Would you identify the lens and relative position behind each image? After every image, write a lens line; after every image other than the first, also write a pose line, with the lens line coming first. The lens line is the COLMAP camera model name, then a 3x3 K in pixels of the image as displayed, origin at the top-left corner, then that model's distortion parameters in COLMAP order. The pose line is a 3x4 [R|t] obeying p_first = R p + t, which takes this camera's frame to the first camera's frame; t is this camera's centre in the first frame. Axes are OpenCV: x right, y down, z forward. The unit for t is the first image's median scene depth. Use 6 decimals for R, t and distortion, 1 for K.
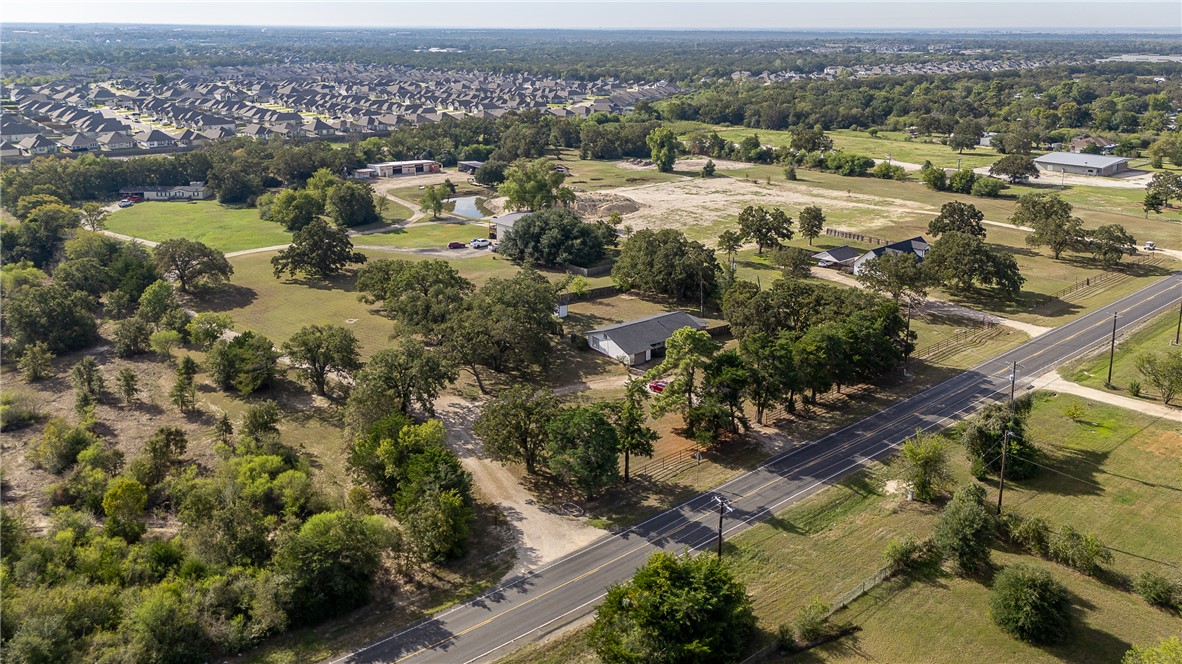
lens RADIAL K [[905.4, 0, 591.0], [0, 905.4, 332.0], [0, 0, 1]] dist [0.068898, -0.071163]
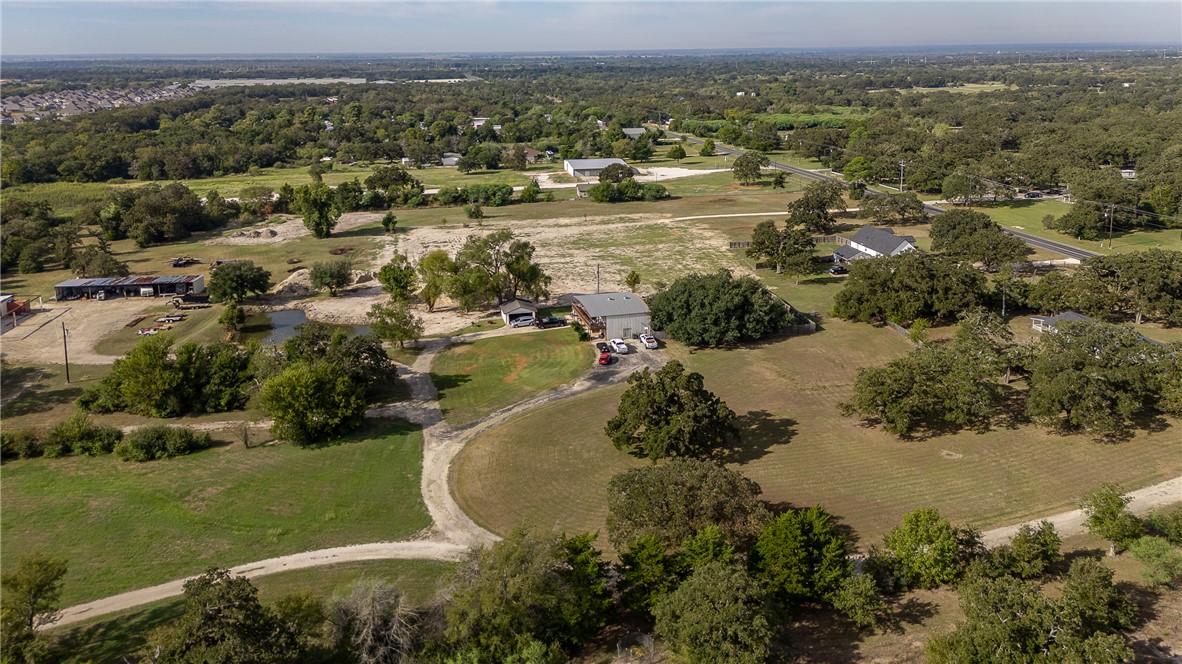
lens RADIAL K [[905.4, 0, 591.0], [0, 905.4, 332.0], [0, 0, 1]] dist [0.068898, -0.071163]
pose [[0.480741, -0.269047, 0.834567, -0.441247], [0.292033, 0.946556, 0.136928, -0.130881], [-0.826804, 0.177894, 0.533619, 0.385975]]
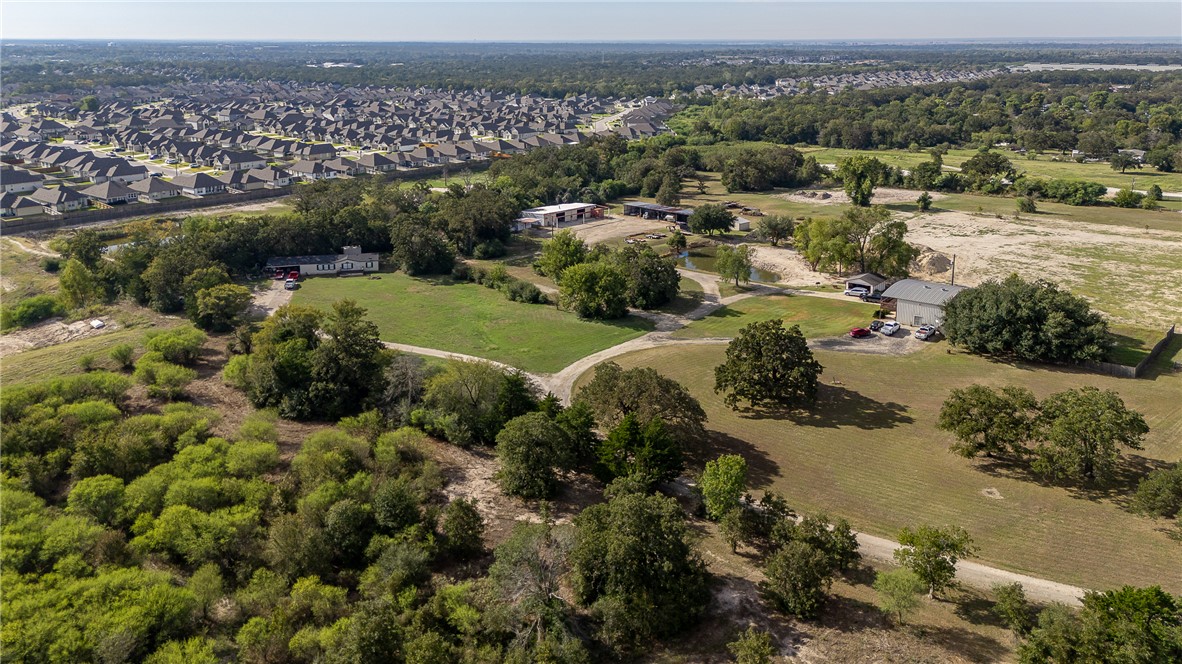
lens RADIAL K [[905.4, 0, 591.0], [0, 905.4, 332.0], [0, 0, 1]] dist [0.068898, -0.071163]
pose [[0.986897, -0.054406, 0.151904, -0.281527], [0.056268, 0.998384, -0.007979, -0.060390], [-0.151224, 0.016422, 0.988363, 0.175865]]
